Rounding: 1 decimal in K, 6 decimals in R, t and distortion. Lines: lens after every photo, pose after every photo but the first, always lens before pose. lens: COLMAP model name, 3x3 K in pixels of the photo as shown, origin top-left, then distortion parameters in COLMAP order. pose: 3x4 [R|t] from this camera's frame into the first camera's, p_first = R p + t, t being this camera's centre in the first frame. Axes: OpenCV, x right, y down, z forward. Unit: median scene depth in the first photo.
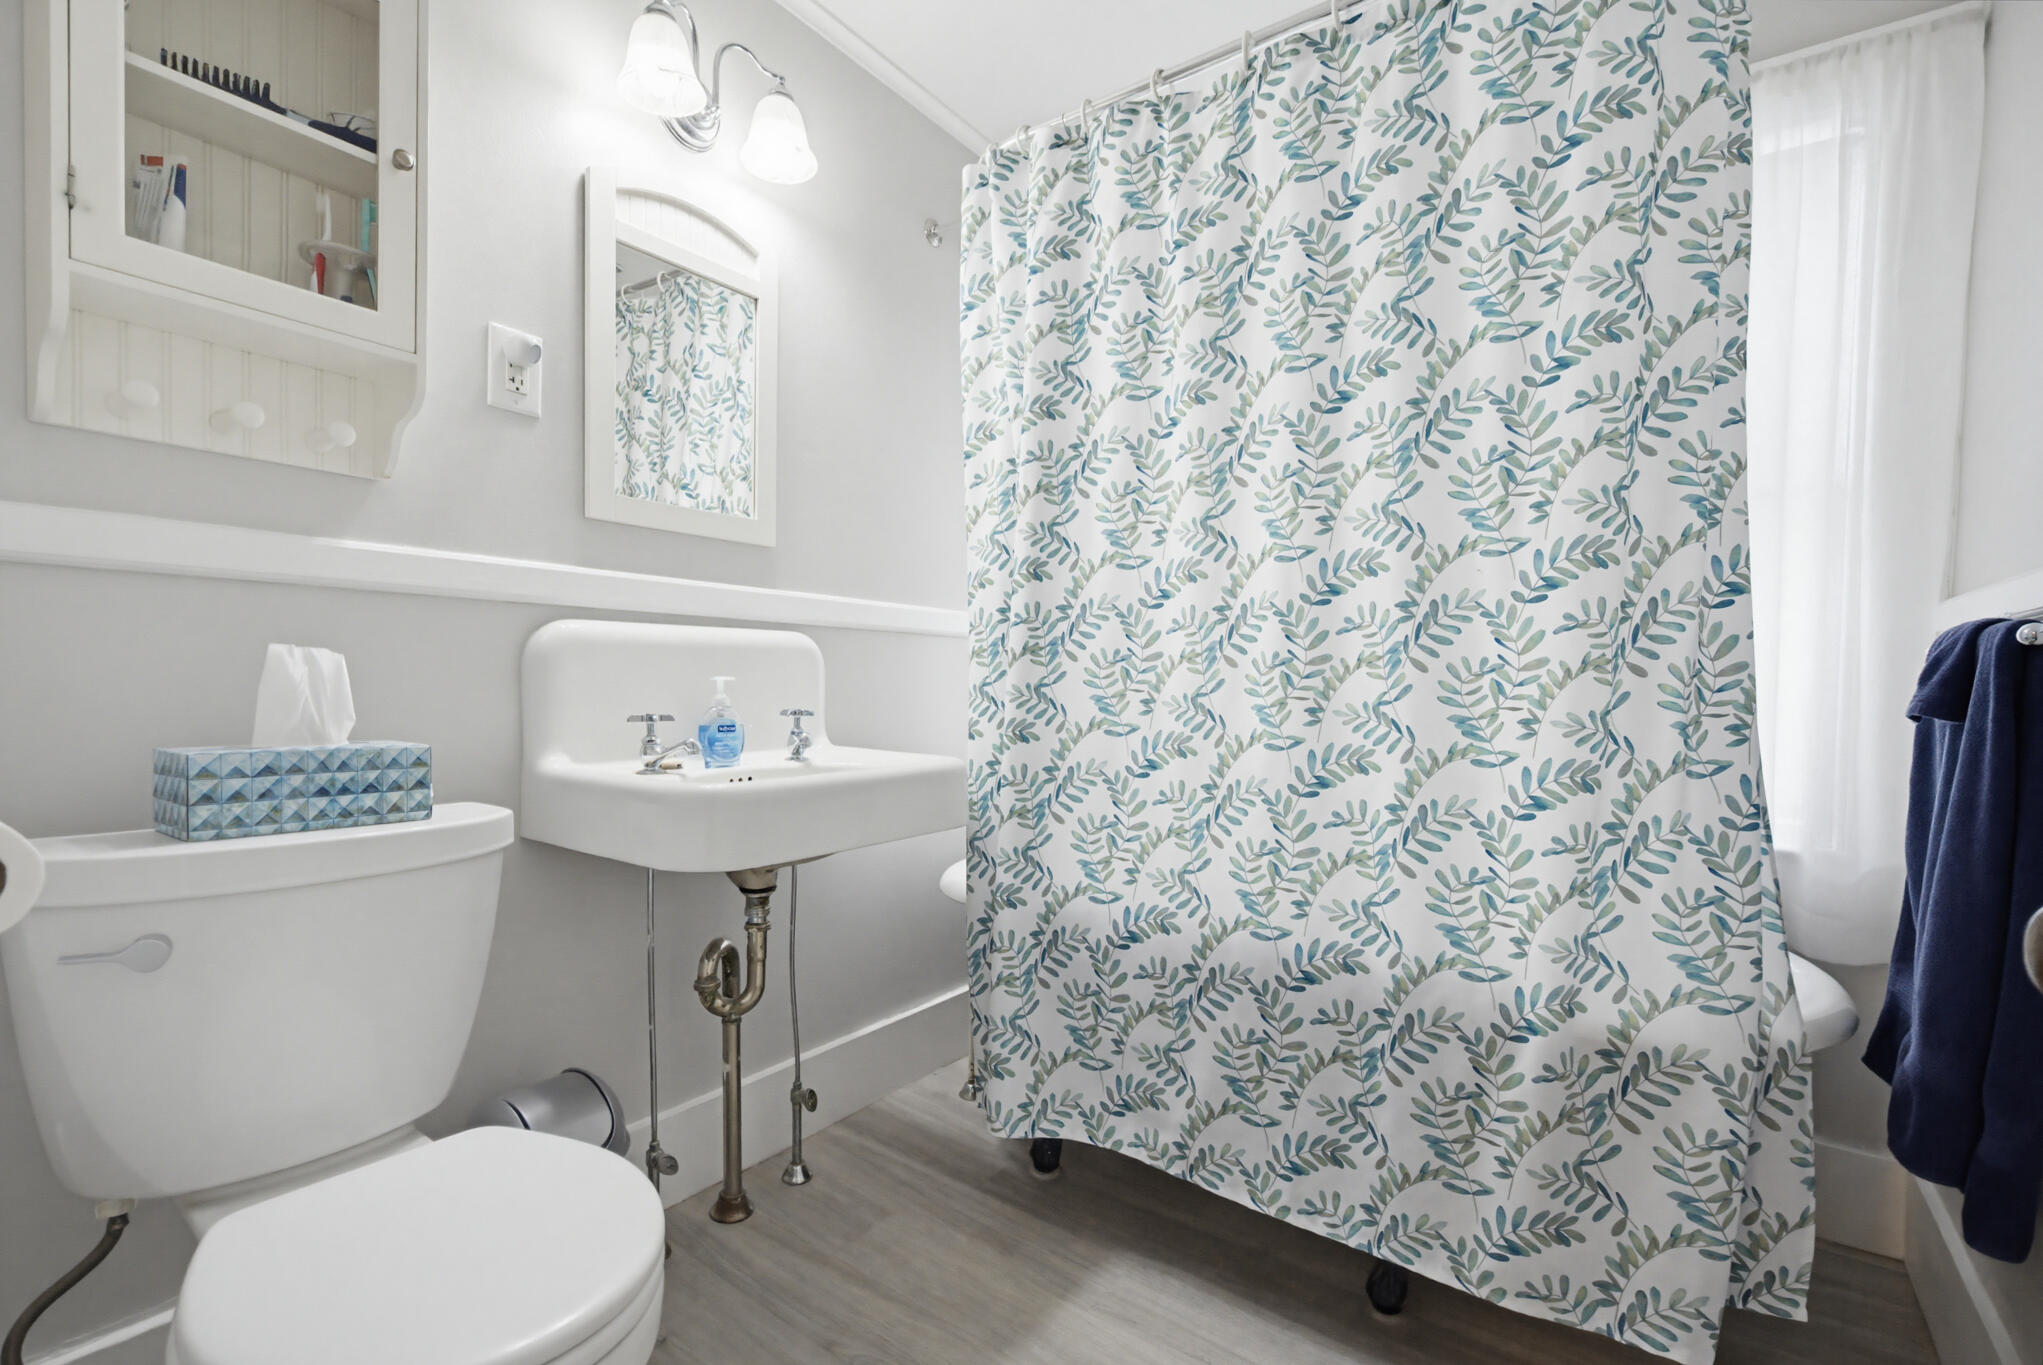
lens RADIAL K [[928.6, 0, 1044.1], [0, 928.6, 721.5], [0, 0, 1]] dist [0.001817, -0.002727]
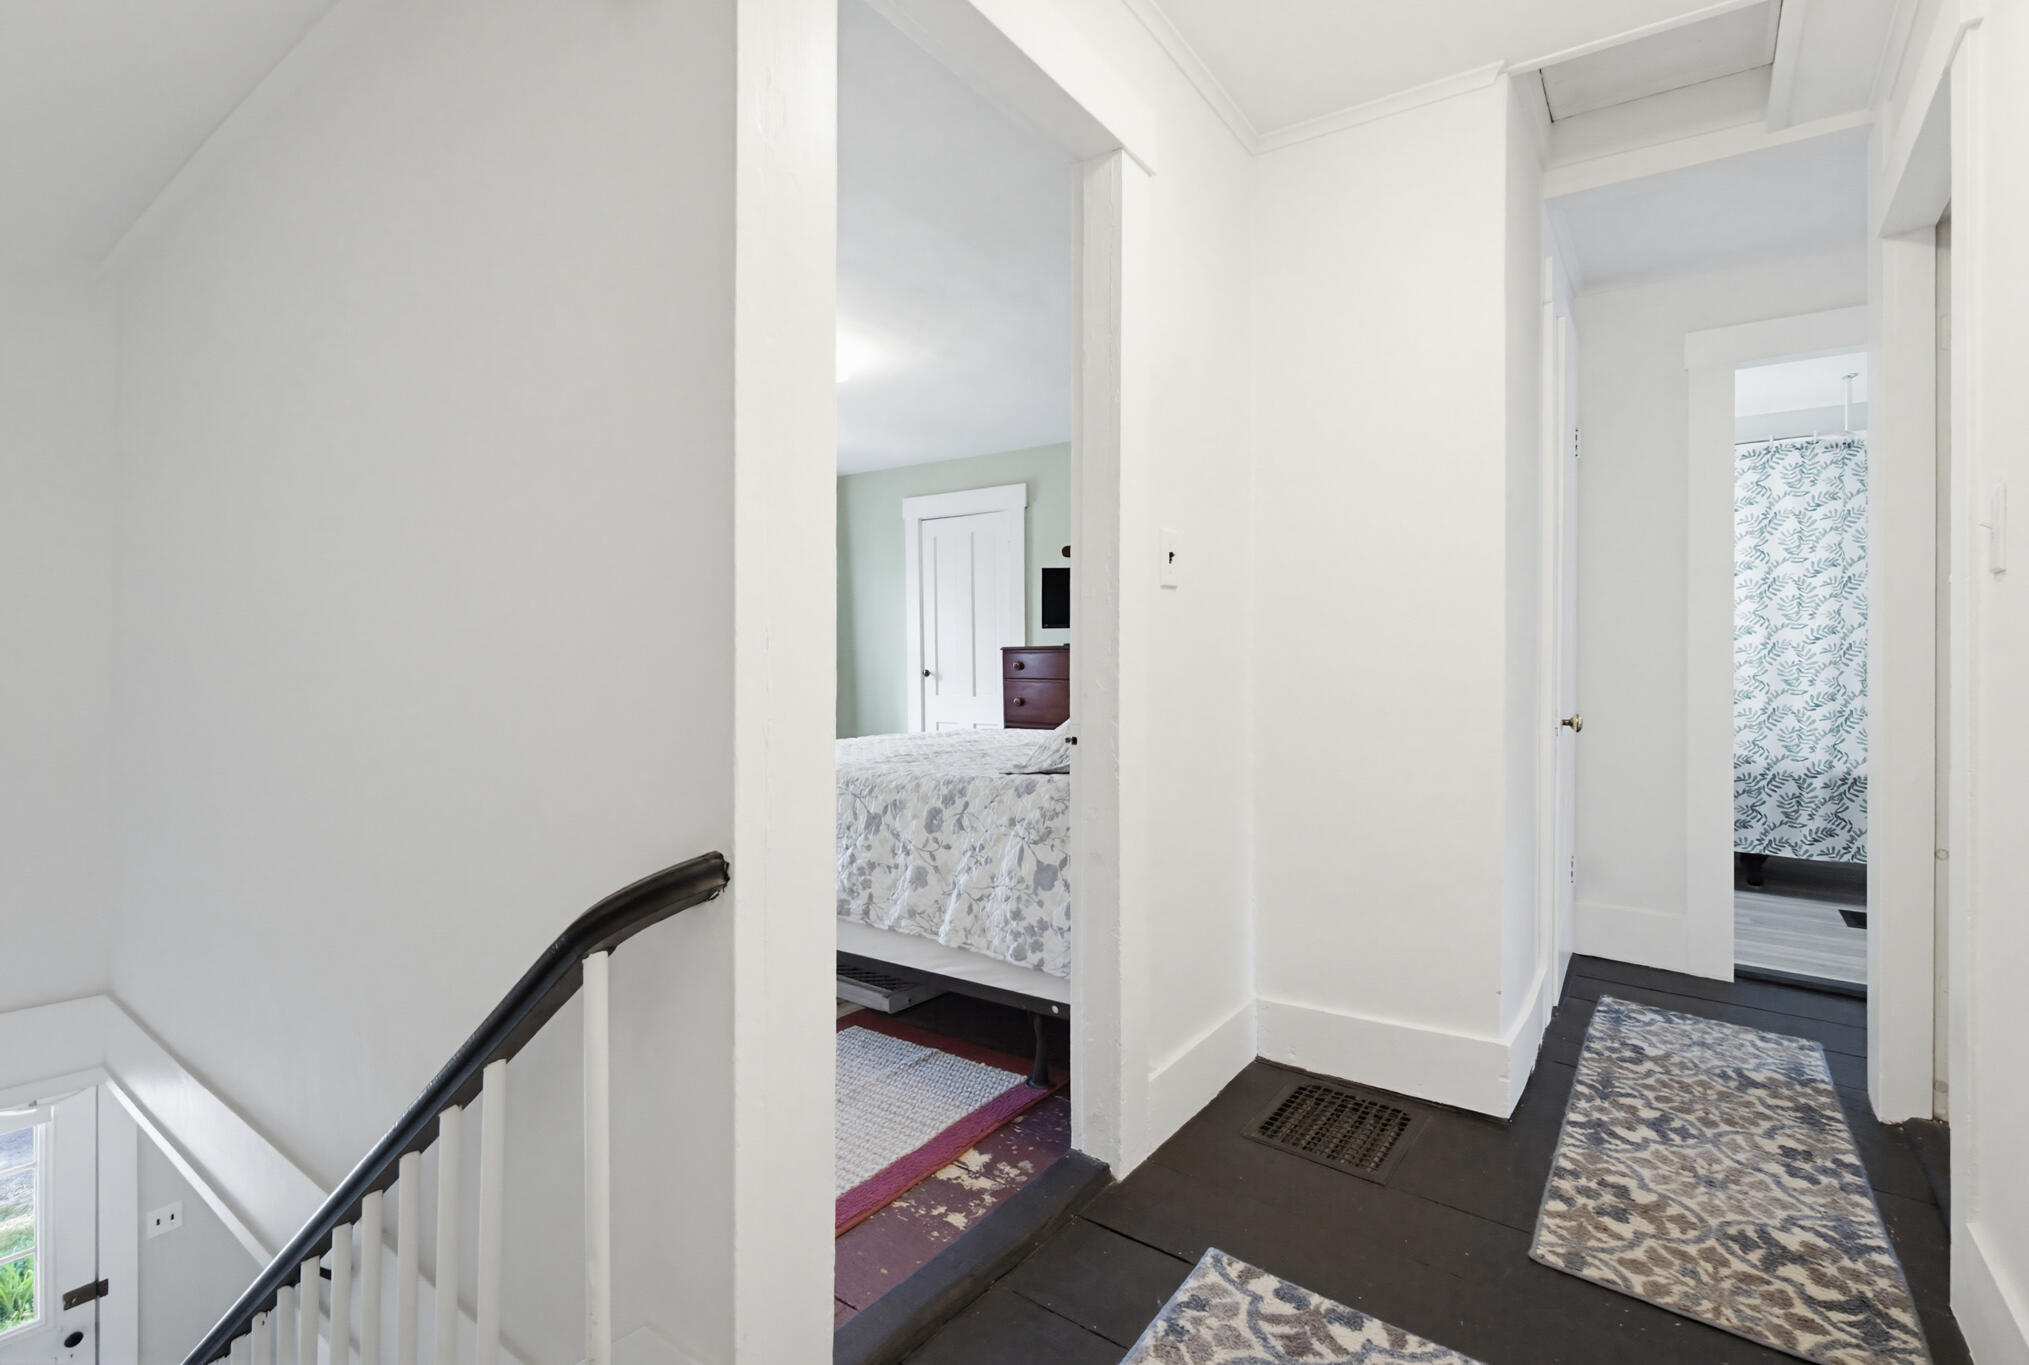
lens RADIAL K [[922.2, 0, 1022.3], [0, 922.2, 671.3], [0, 0, 1]] dist [0.001817, -0.002727]
pose [[0.999845, -0.014698, -0.009716, -2.205739], [0.014338, 0.999243, -0.036154, 0.044784], [0.010240, 0.036009, 0.999299, -2.253945]]
